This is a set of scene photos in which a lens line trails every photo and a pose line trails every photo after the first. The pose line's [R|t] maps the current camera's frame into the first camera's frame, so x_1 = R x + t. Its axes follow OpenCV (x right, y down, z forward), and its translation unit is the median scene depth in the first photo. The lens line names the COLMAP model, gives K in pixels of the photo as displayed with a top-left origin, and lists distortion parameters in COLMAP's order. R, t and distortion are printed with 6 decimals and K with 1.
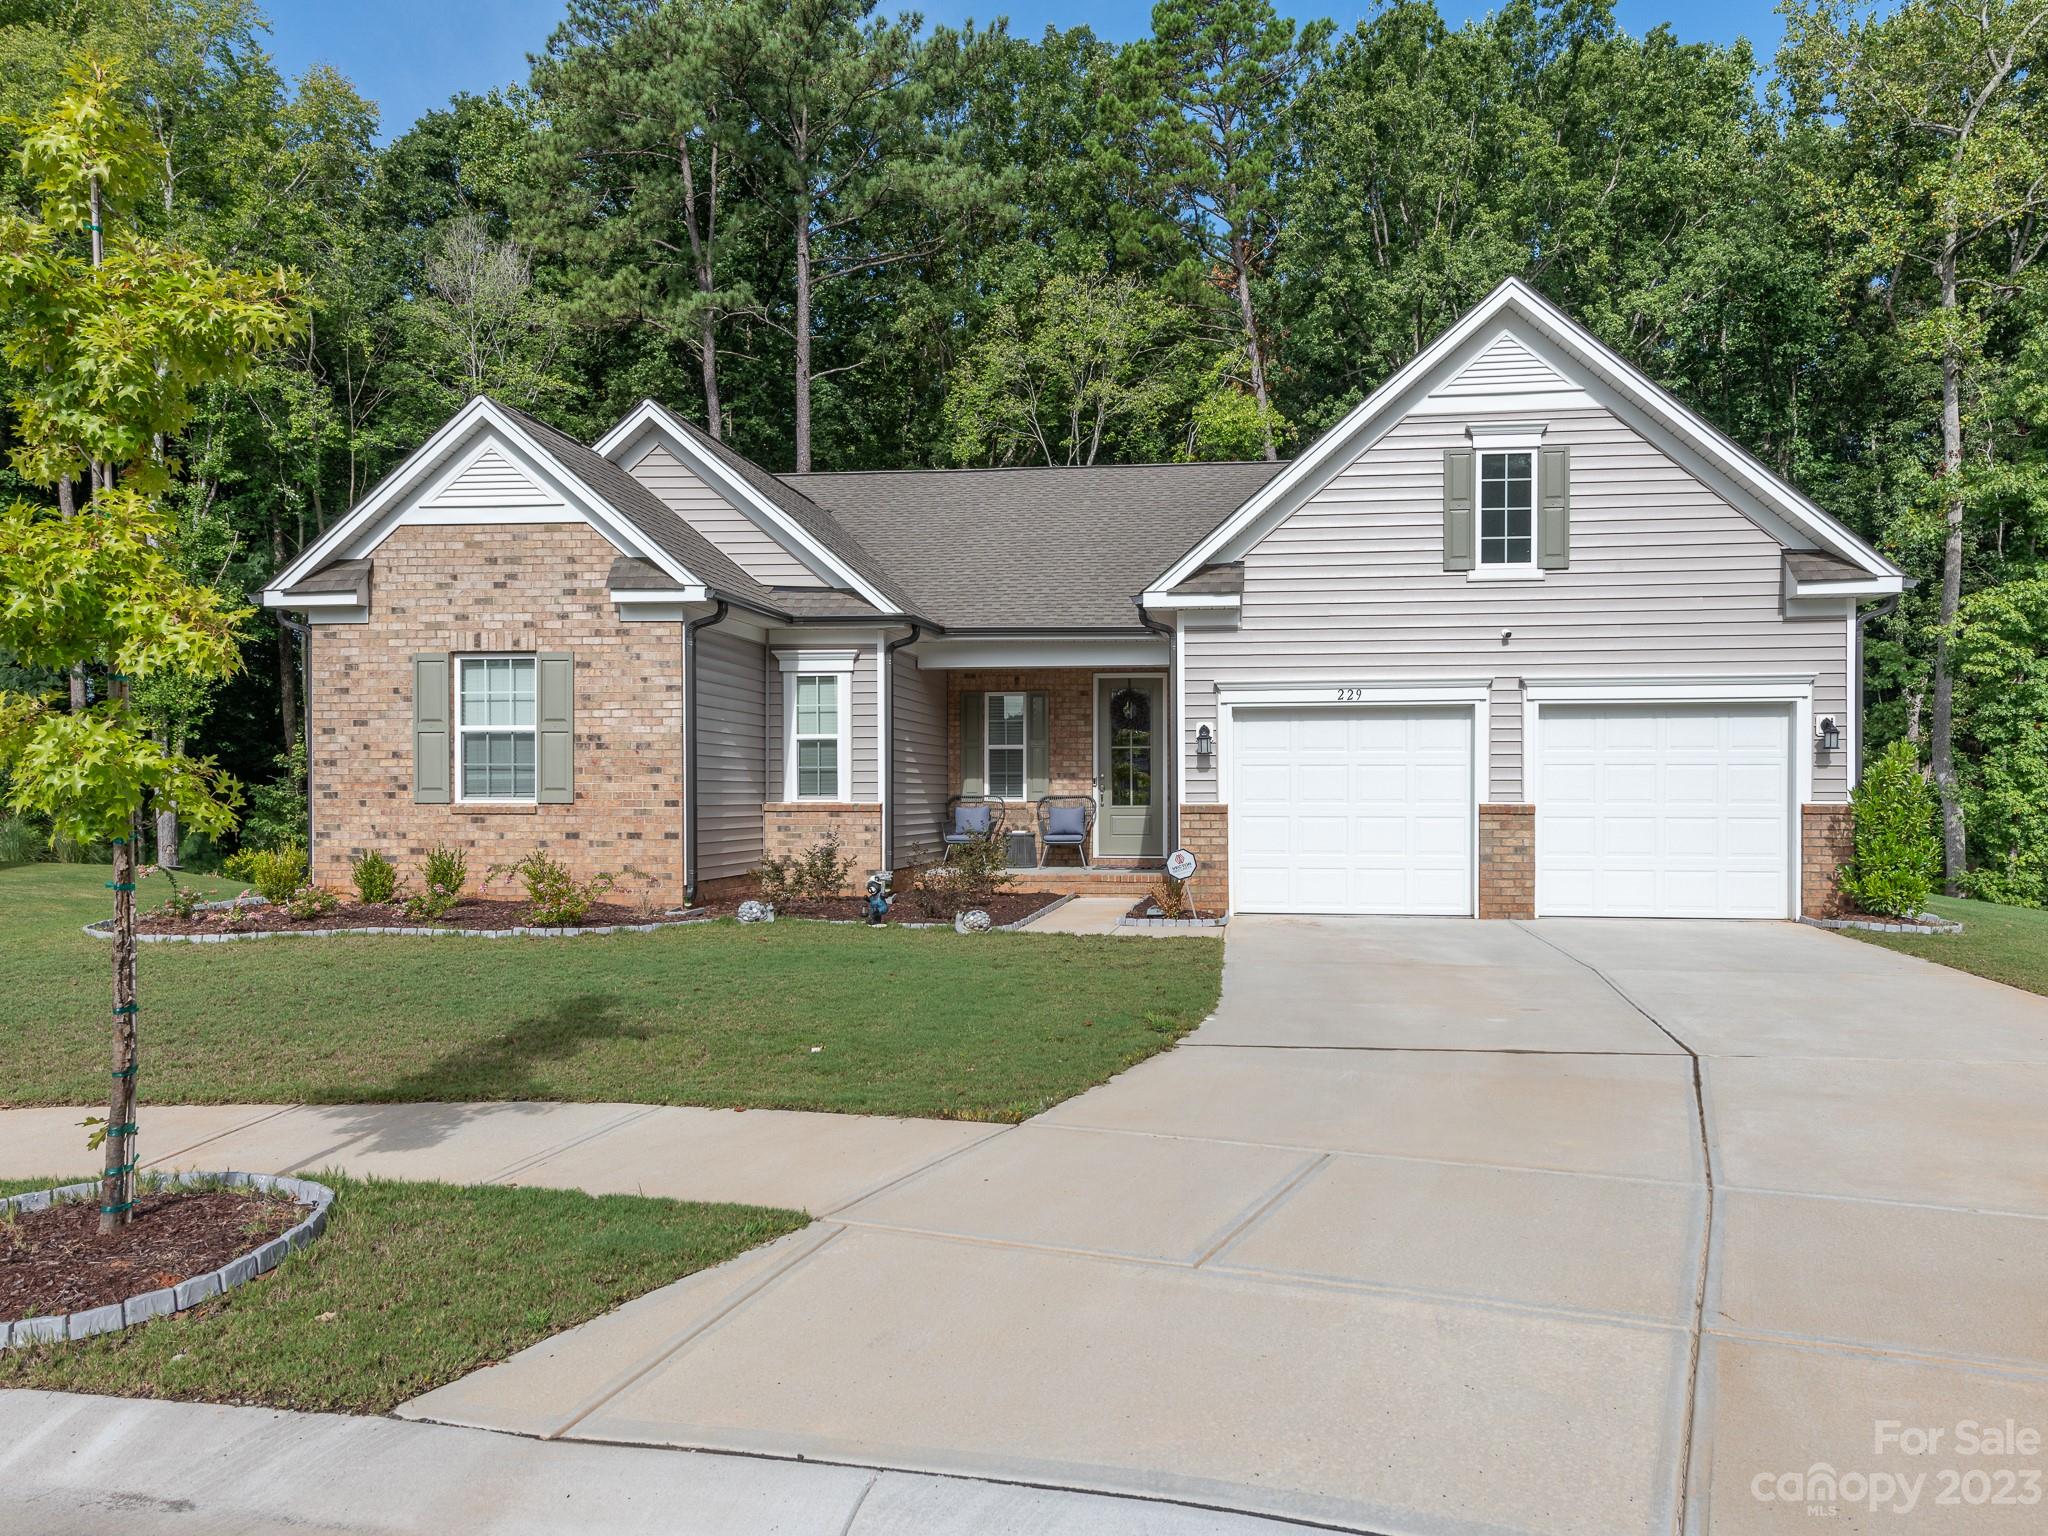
lens RADIAL K [[1304.2, 0, 1048.7], [0, 1304.2, 778.1], [0, 0, 1]] dist [0.014920, -0.004876]
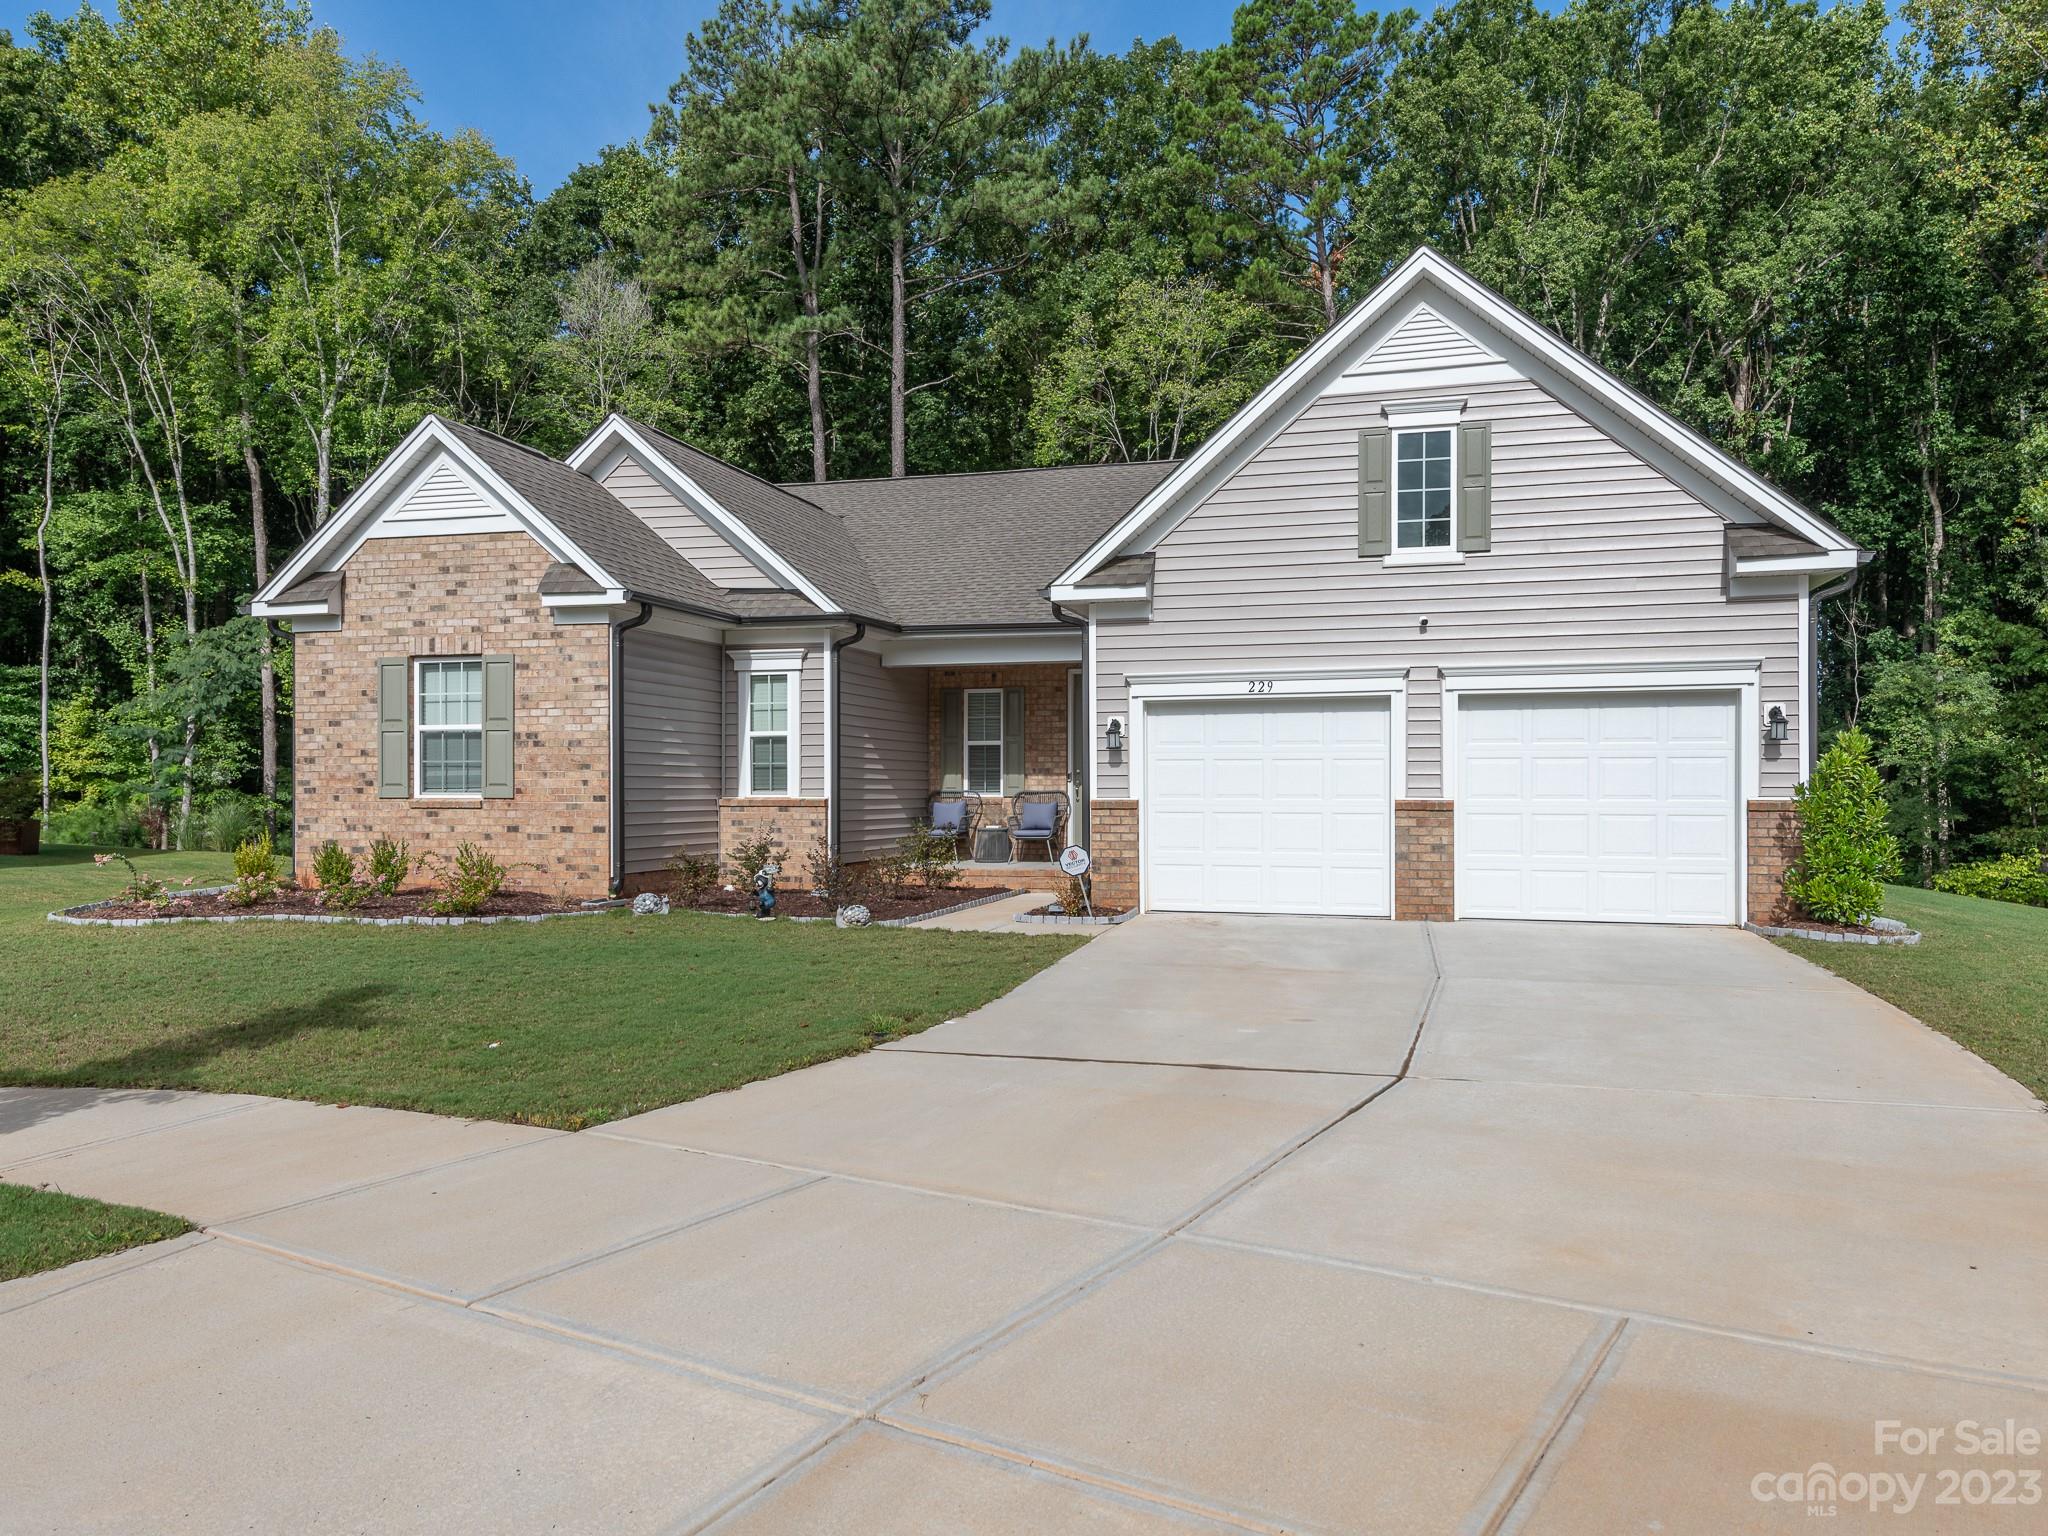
lens RADIAL K [[1257.6, 0, 1024.0], [0, 1257.6, 768.0], [0, 0, 1]] dist [0.013949, -0.004926]
pose [[0.990781, -0.002339, -0.135451, 0.178807], [0.001663, 0.999986, -0.005104, 0.000794], [0.135461, 0.004831, 0.990771, 0.049715]]
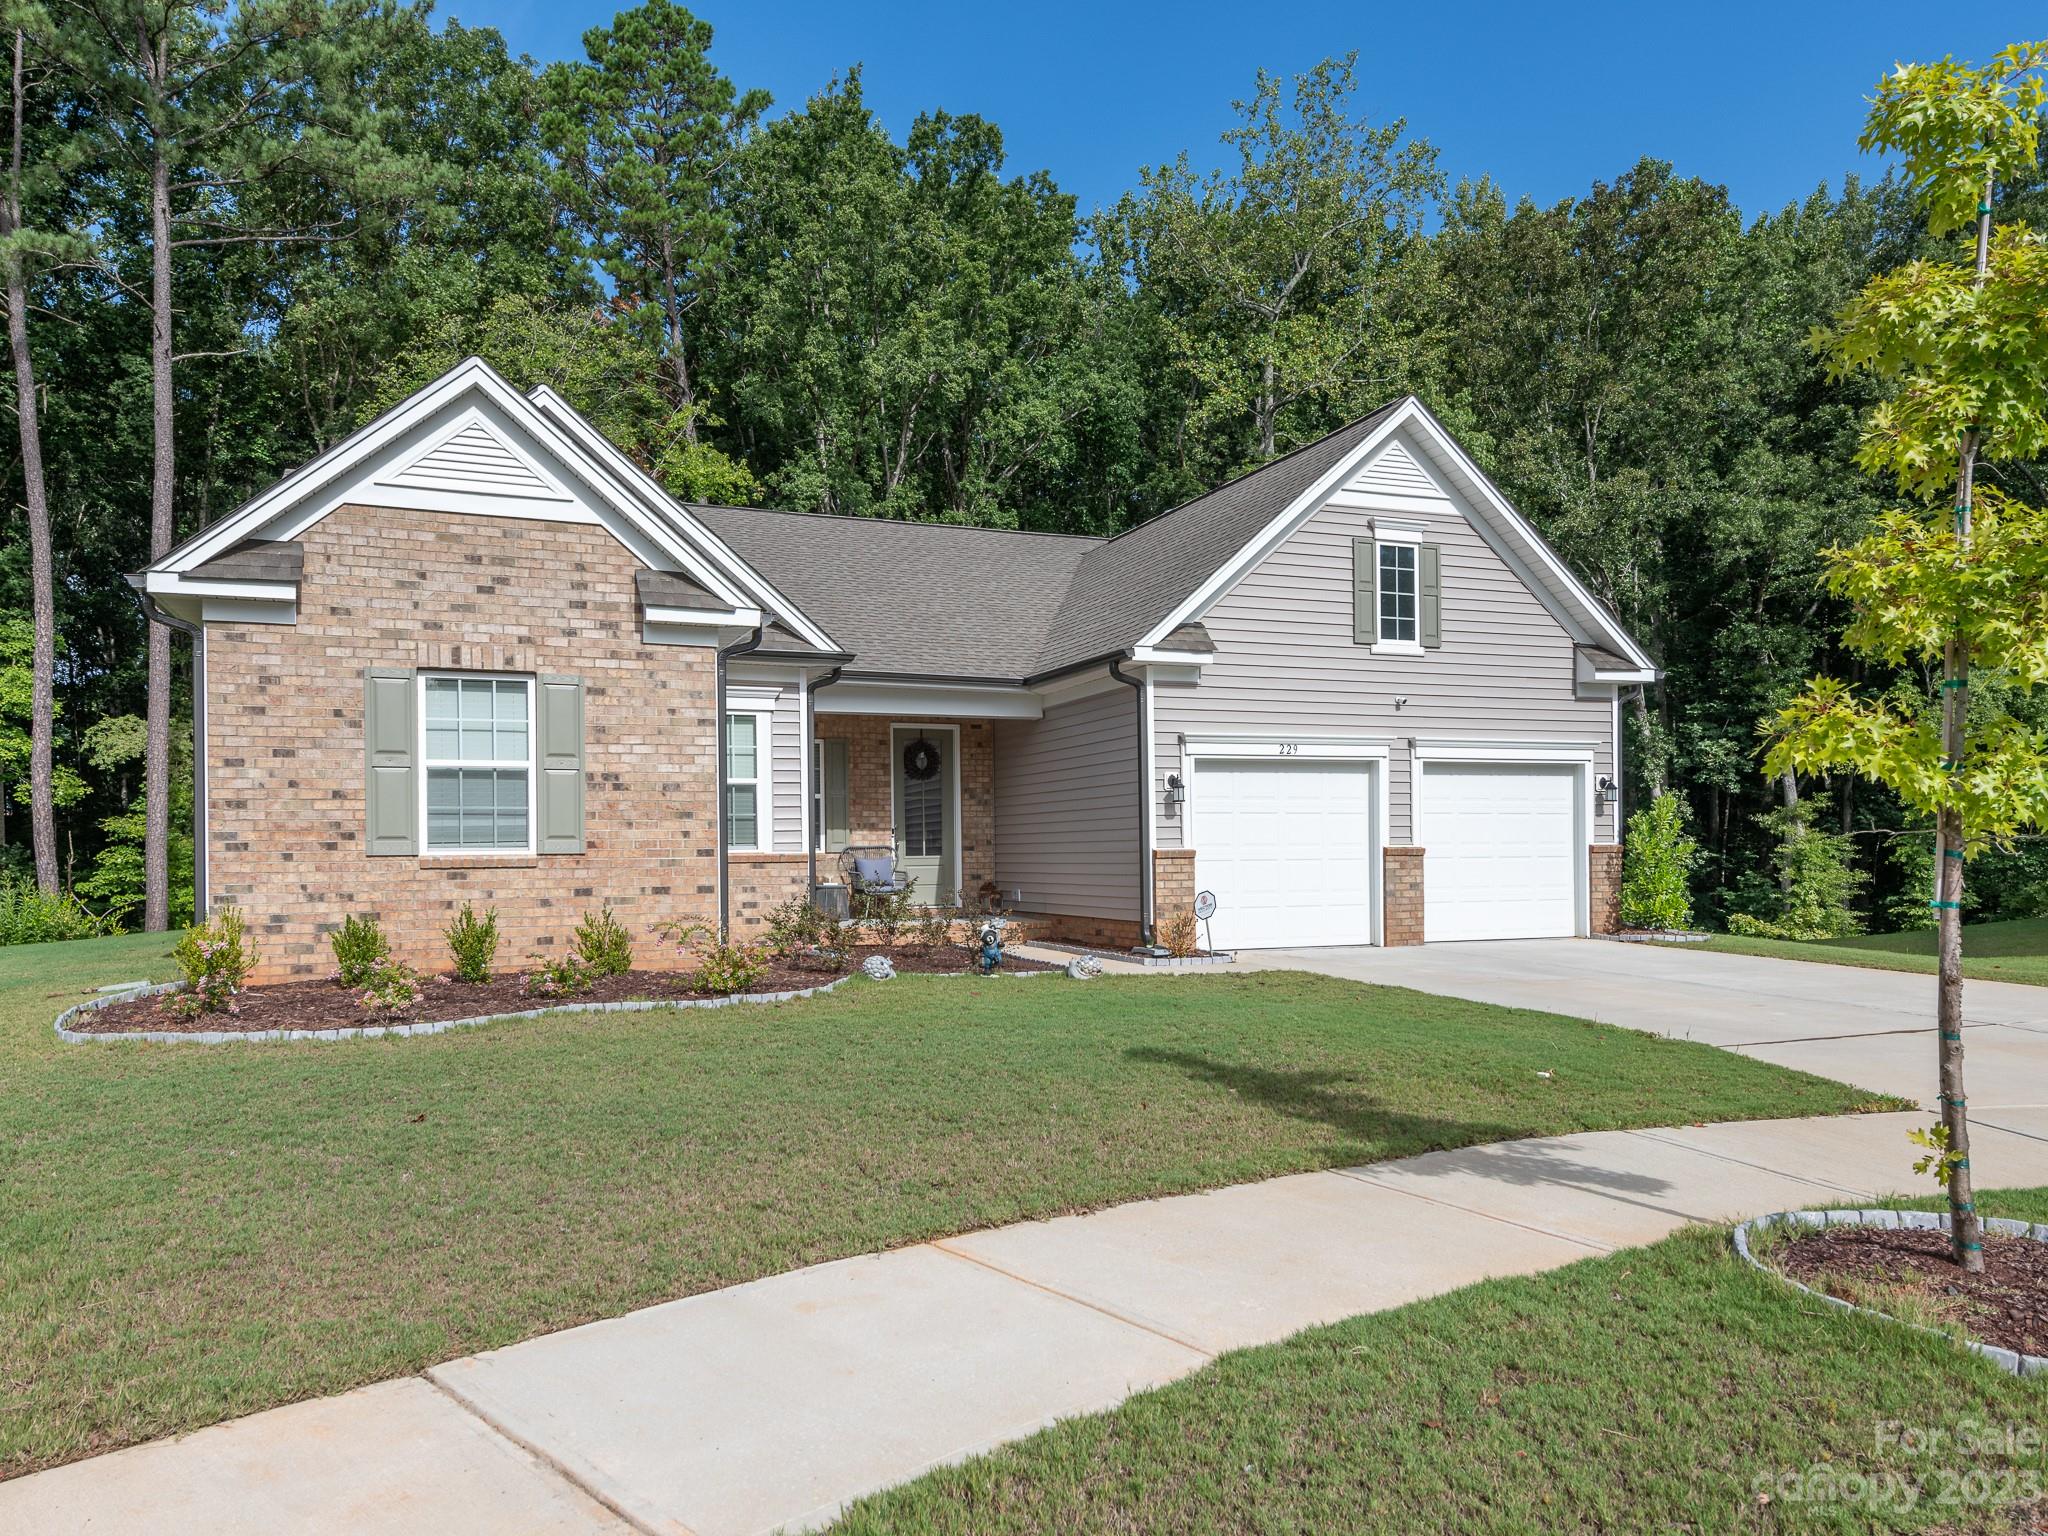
lens RADIAL K [[1313.0, 0, 881.4], [0, 1313.0, 824.8], [0, 0, 1]] dist [0.022508, -0.001078]
pose [[0.895993, 0.000672, 0.444067, -0.563849], [0.004177, 0.999942, -0.009940, 0.009602], [-0.444048, 0.010761, 0.895938, 0.148467]]
